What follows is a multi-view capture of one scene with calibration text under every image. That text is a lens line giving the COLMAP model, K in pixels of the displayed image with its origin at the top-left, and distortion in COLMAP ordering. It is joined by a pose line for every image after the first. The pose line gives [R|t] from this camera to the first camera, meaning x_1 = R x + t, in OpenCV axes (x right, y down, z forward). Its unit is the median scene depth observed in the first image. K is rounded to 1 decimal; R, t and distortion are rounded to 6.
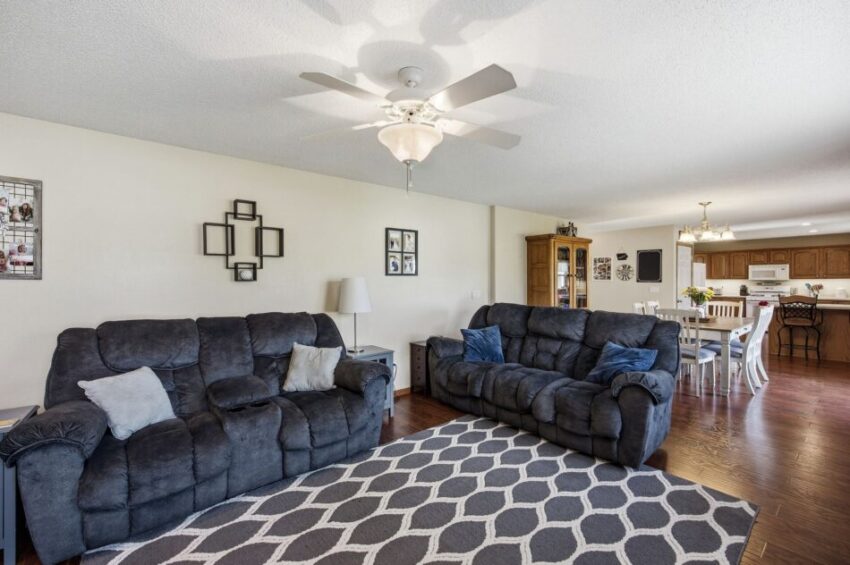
lens RADIAL K [[359.8, 0, 425.0], [0, 359.8, 282.5], [0, 0, 1]] dist [-0.000889, 0.000425]
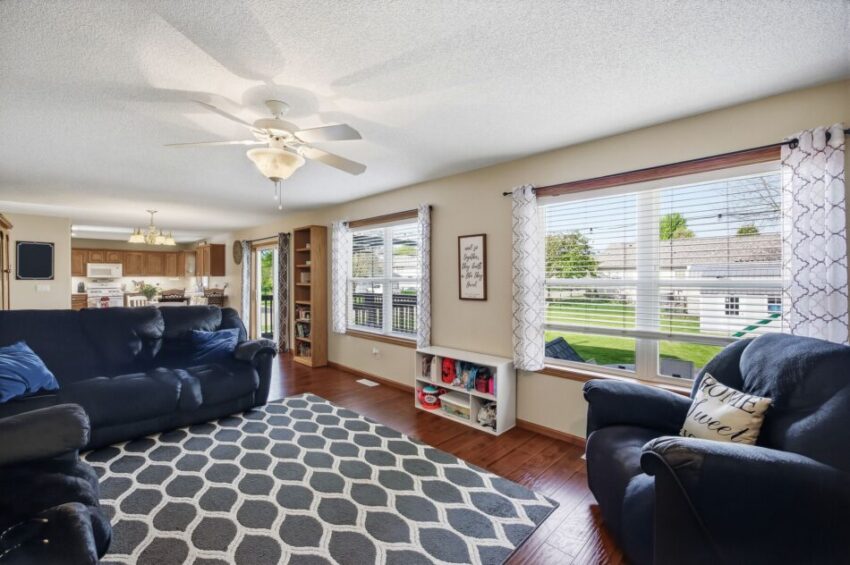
lens RADIAL K [[366.5, 0, 425.0], [0, 366.5, 277.3], [0, 0, 1]] dist [-0.003978, -0.000084]
pose [[-0.095916, 0.002076, 0.995387, -0.740192], [0.004401, 0.999989, -0.001662, -0.002542], [-0.995380, 0.004221, -0.095924, 0.362213]]
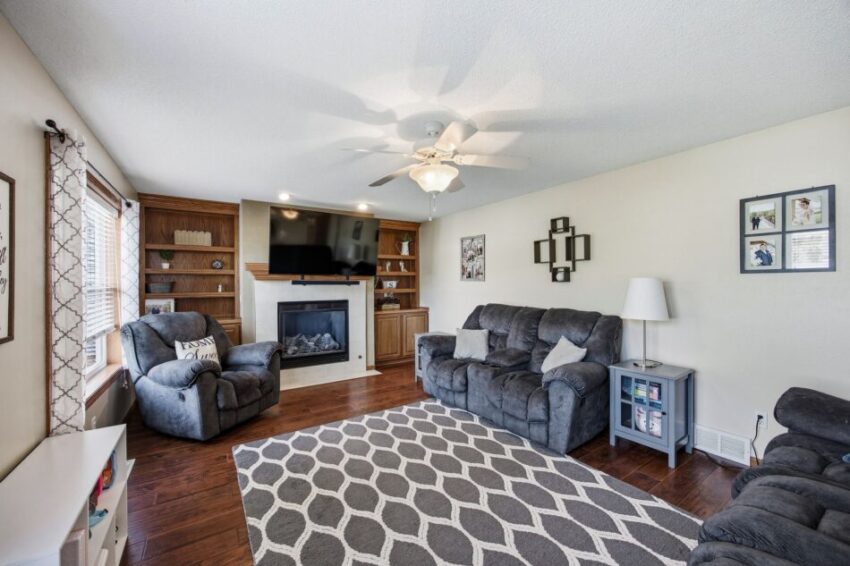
lens RADIAL K [[332.8, 0, 428.2], [0, 332.8, 283.9], [0, 0, 1]] dist [-0.021730, 0.000125]
pose [[-0.093891, 0.009157, -0.995540, 0.673555], [0.000810, 0.999958, 0.009121, -0.007712], [0.995582, 0.000050, -0.093895, 0.628479]]
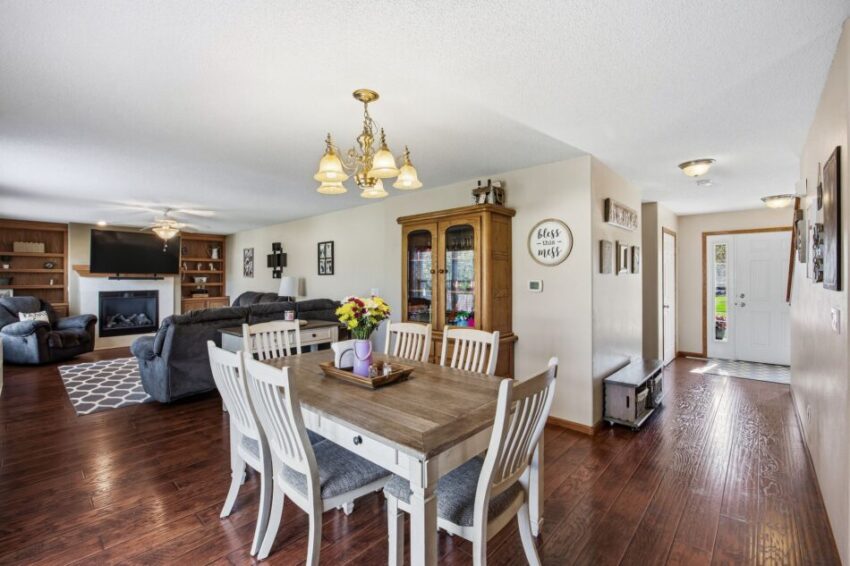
lens RADIAL K [[366.5, 0, 425.0], [0, 366.5, 277.8], [0, 0, 1]] dist [-0.003978, -0.000084]
pose [[0.136103, 0.004335, -0.990685, 1.873214], [-0.002734, 0.999988, 0.004000, -0.018141], [0.990691, 0.002164, 0.136113, 1.566478]]
